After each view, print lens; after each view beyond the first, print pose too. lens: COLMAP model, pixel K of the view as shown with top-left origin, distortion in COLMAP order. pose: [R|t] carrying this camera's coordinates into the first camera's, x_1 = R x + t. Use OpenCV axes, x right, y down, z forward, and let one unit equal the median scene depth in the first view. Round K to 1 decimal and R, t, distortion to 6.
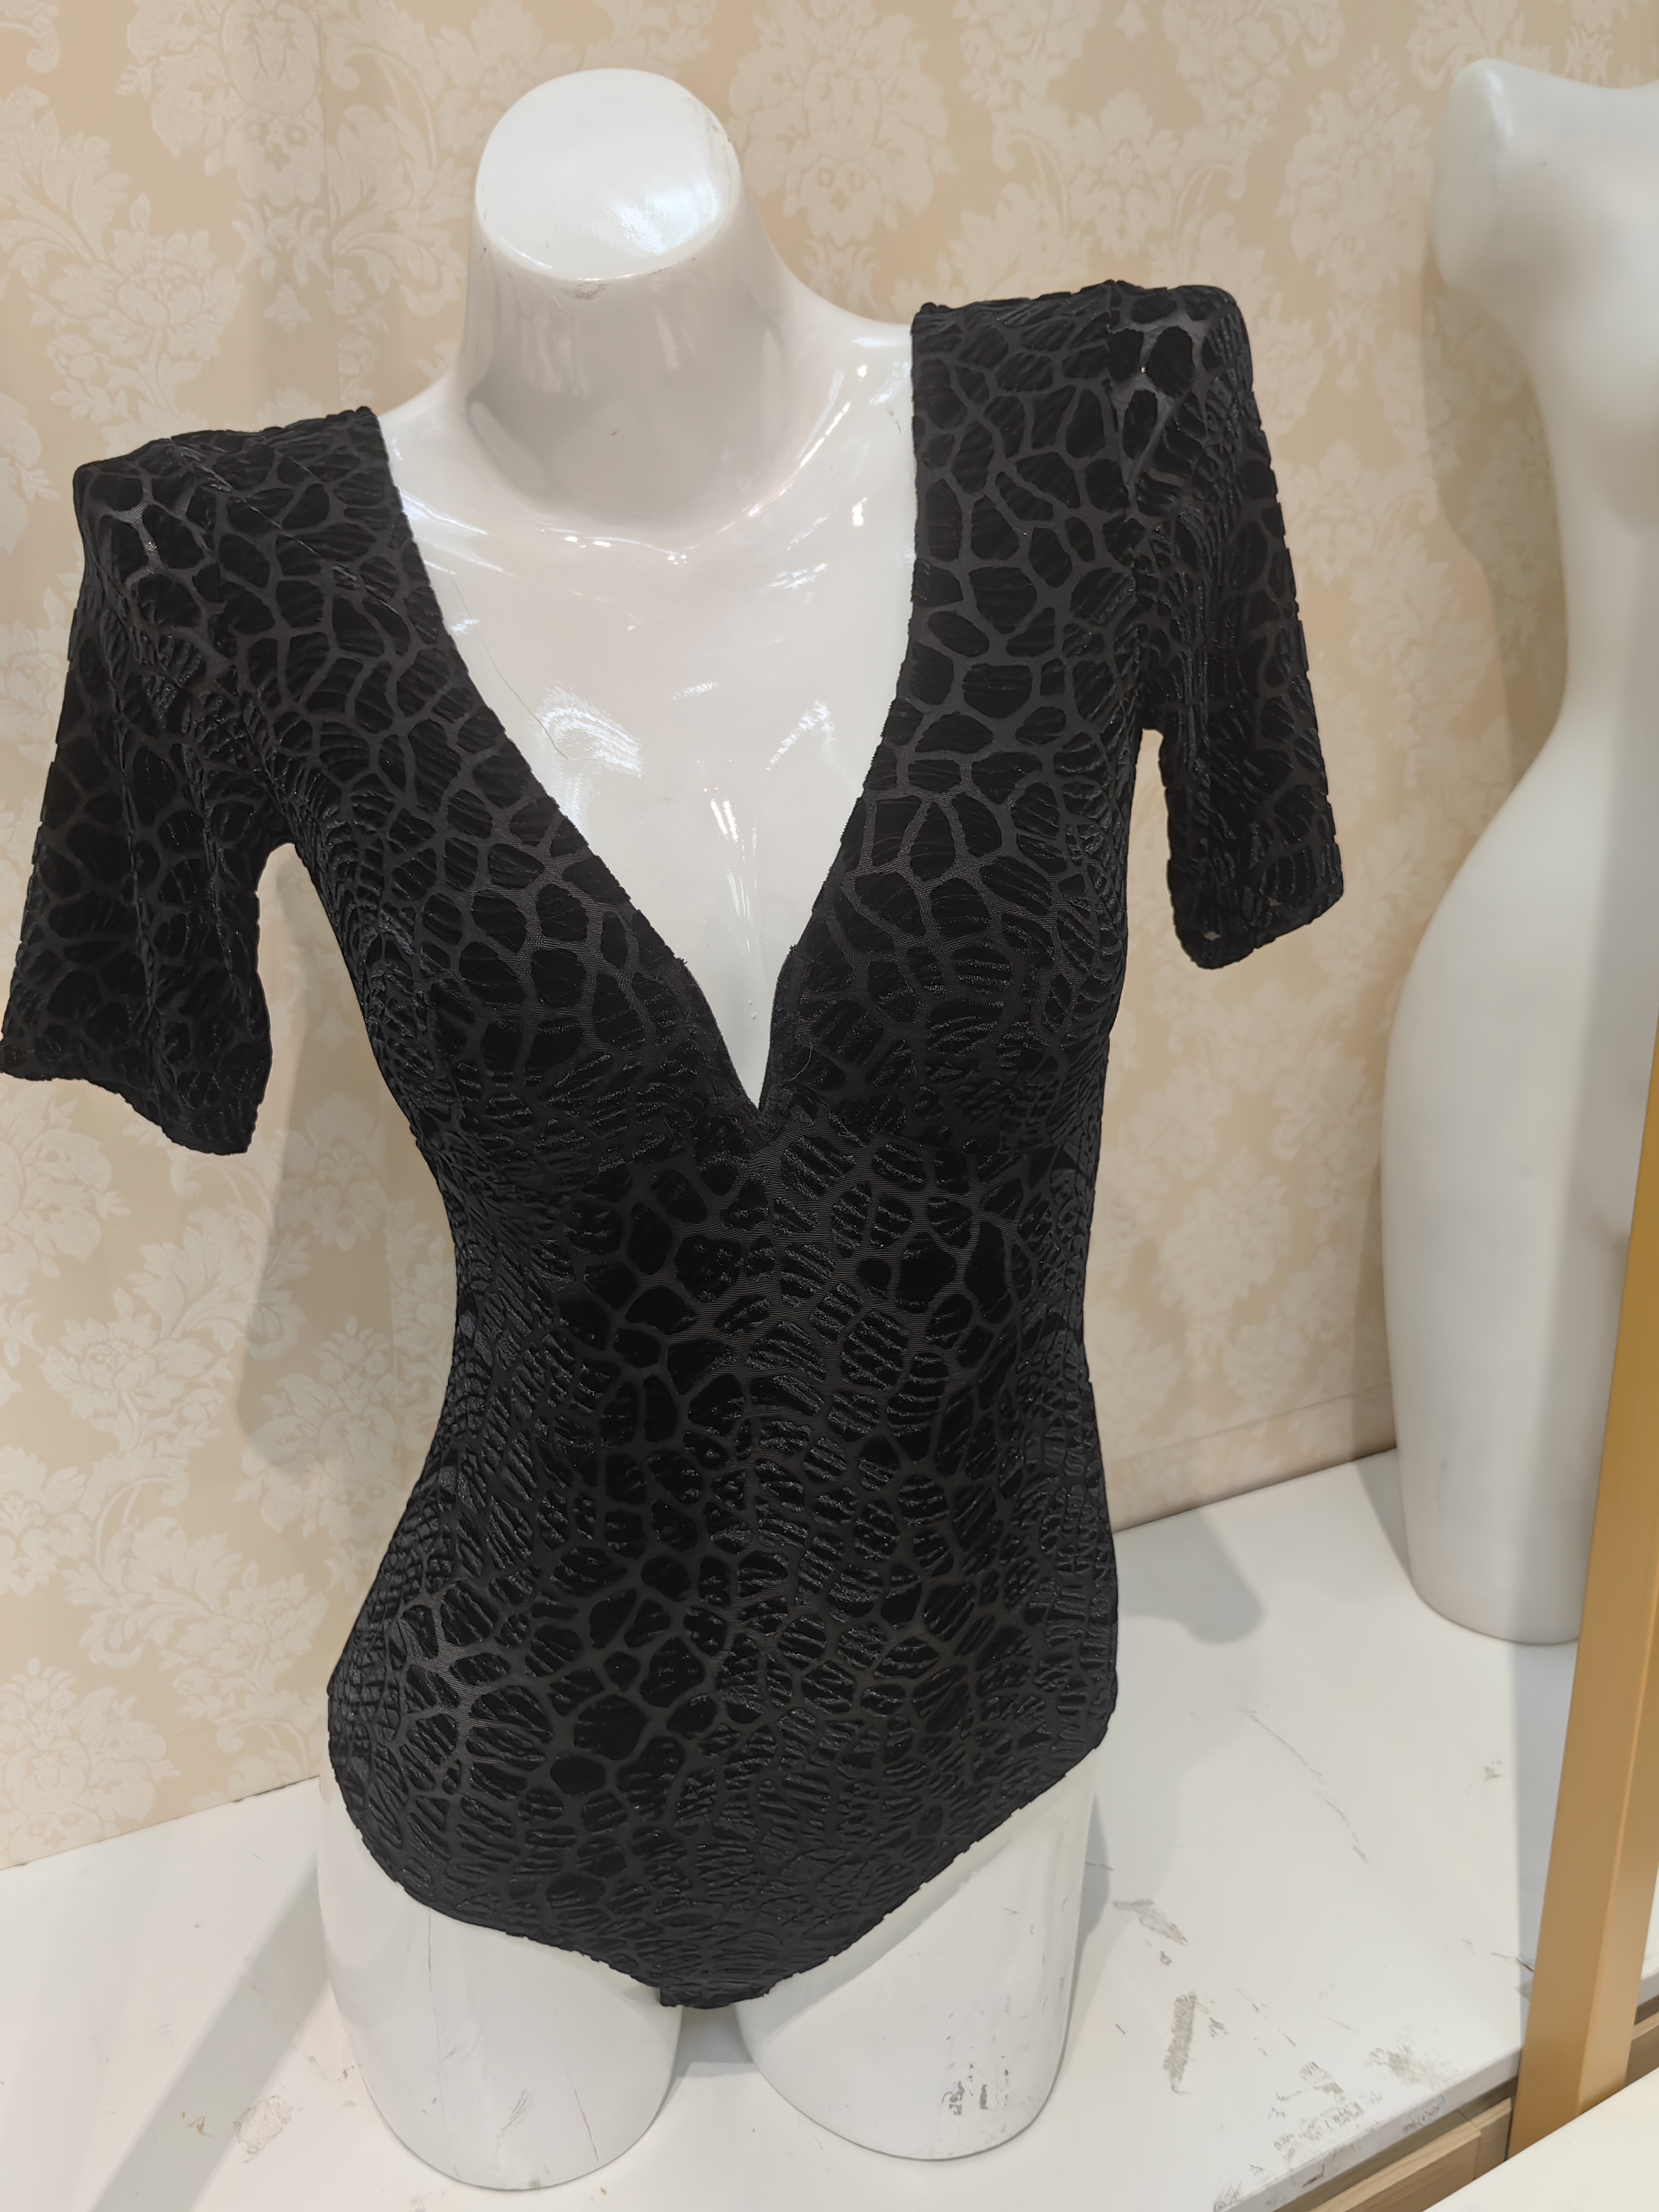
lens RADIAL K [[1744.0, 0, 817.9], [0, 1744.0, 1072.3], [0, 0, 1]] dist [0.025891, -0.051265]
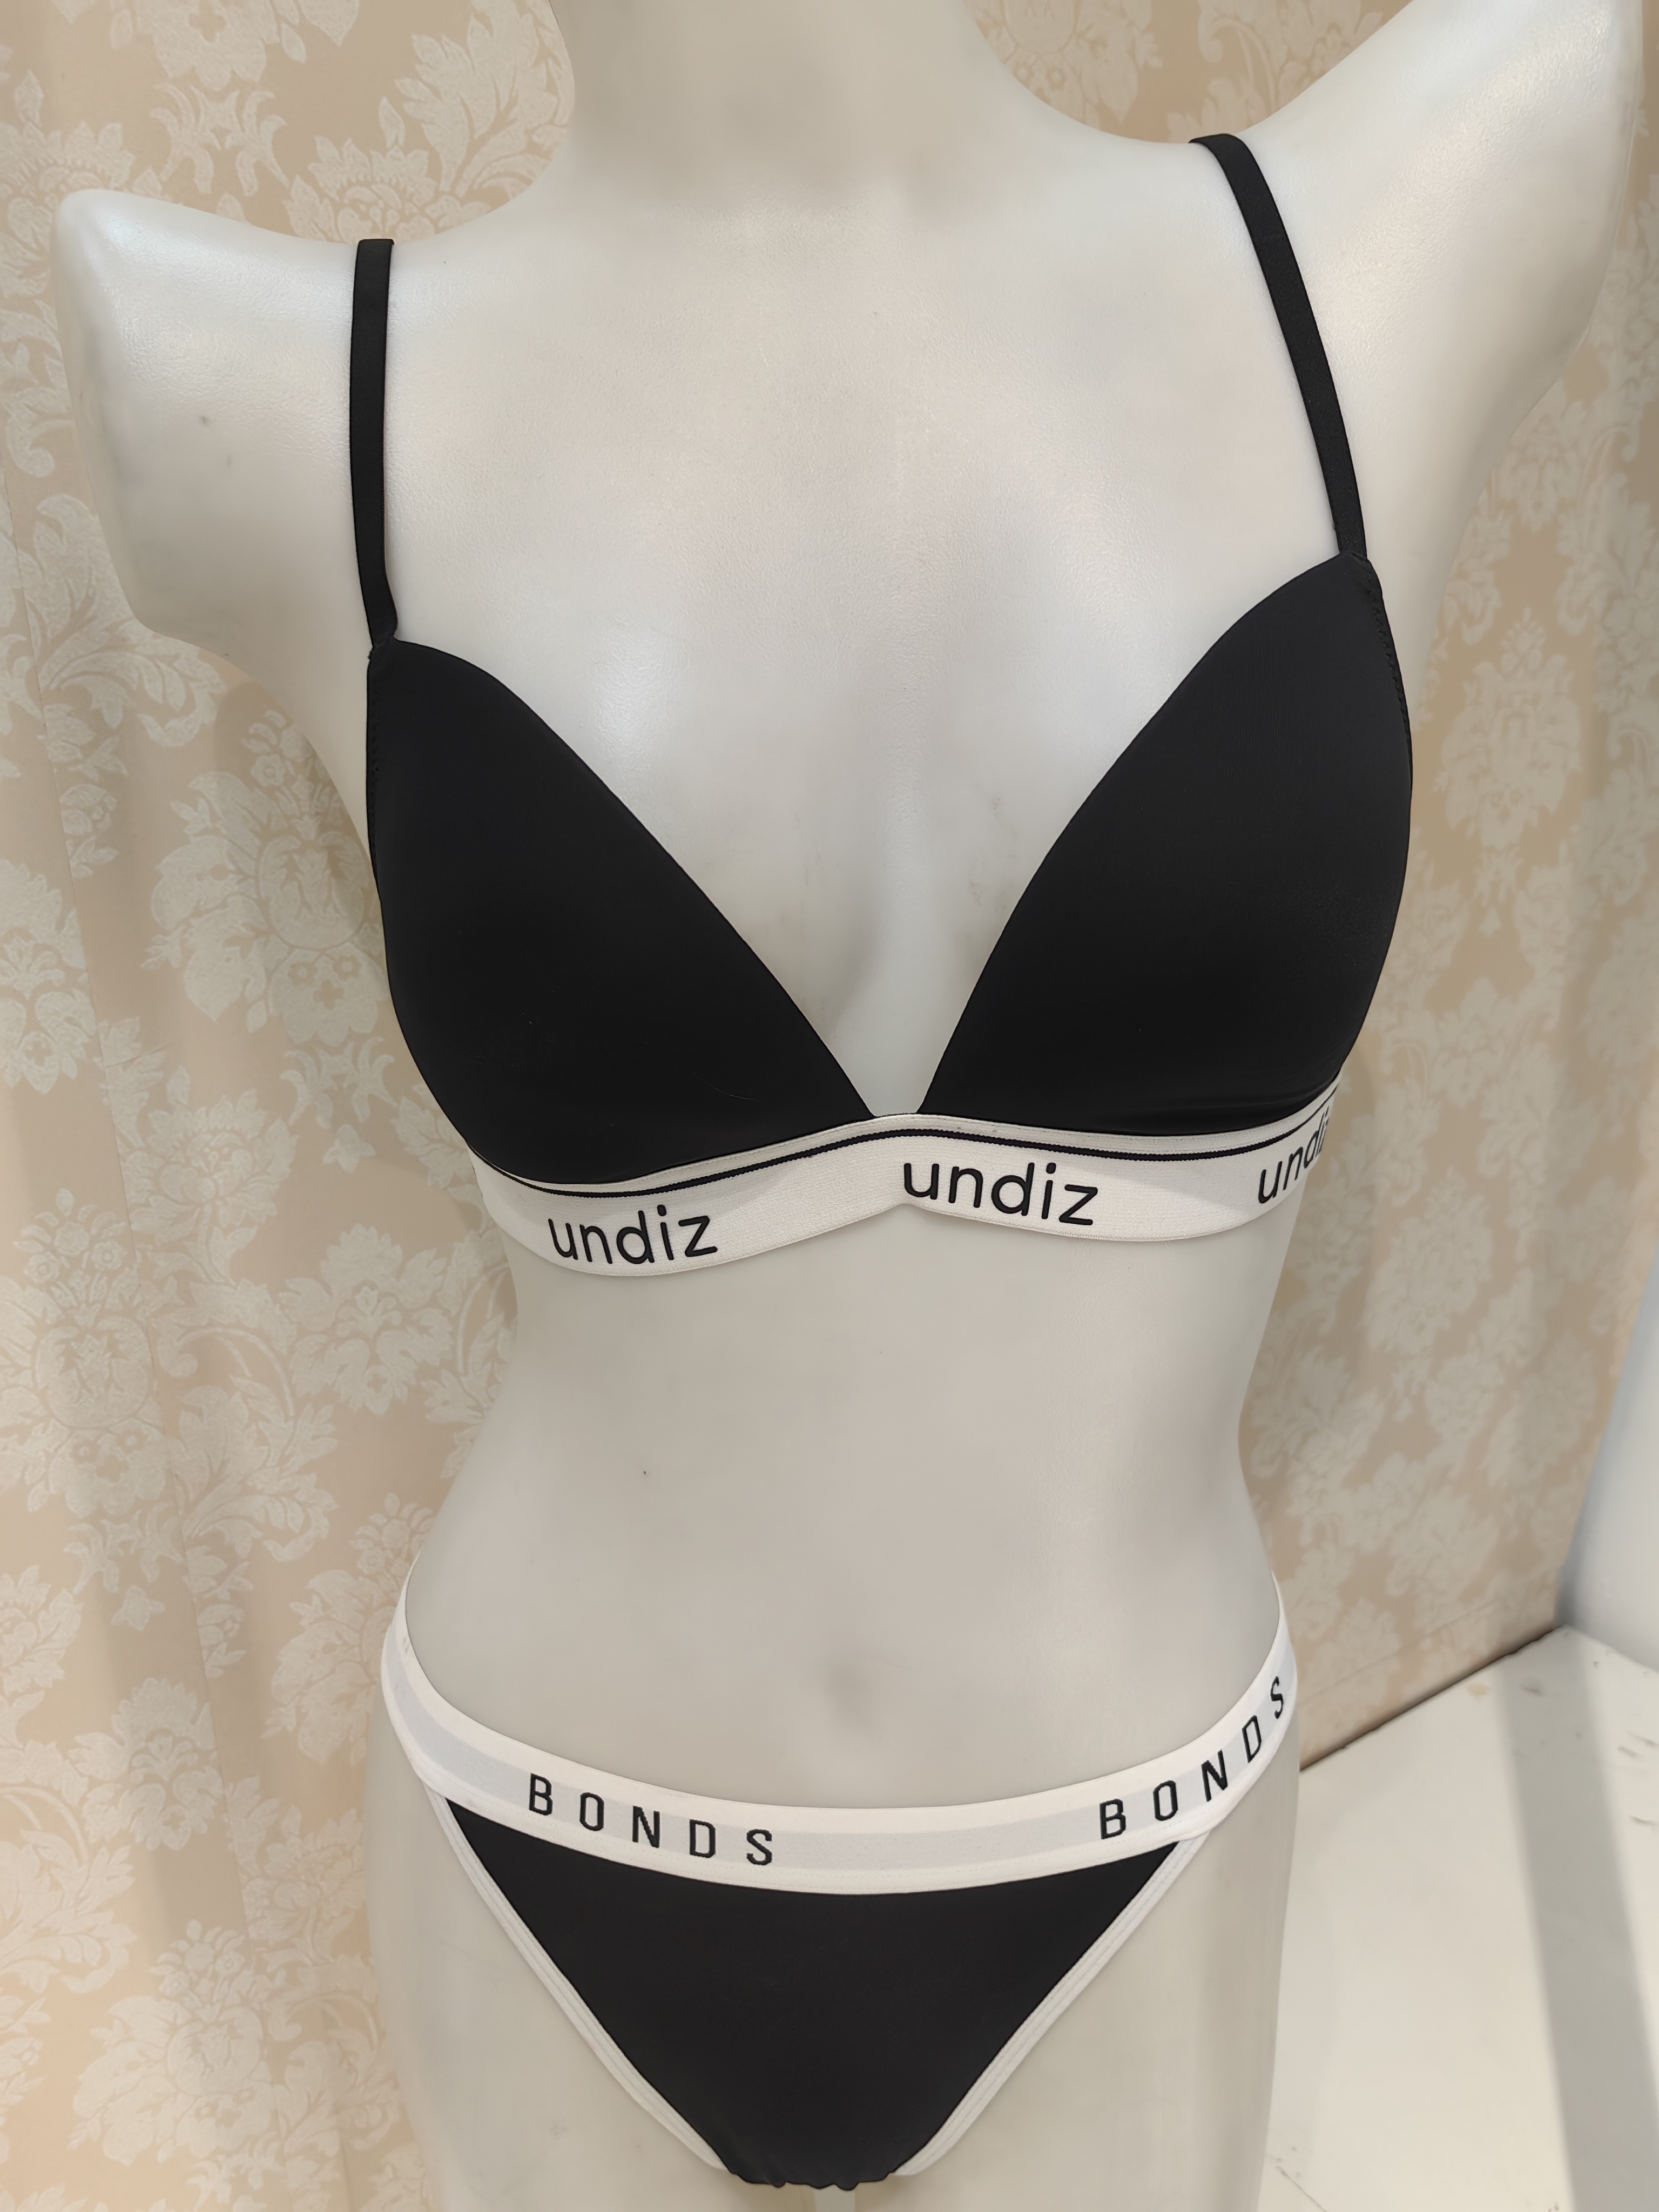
lens RADIAL K [[1715.9, 0, 827.5], [0, 1715.9, 1059.0], [0, 0, 1]] dist [0.029595, -0.053751]
pose [[0.995700, -0.068557, 0.062301, 0.006488], [0.066036, 0.996947, 0.041669, -0.287506], [-0.064967, -0.037375, 0.997187, 0.199890]]
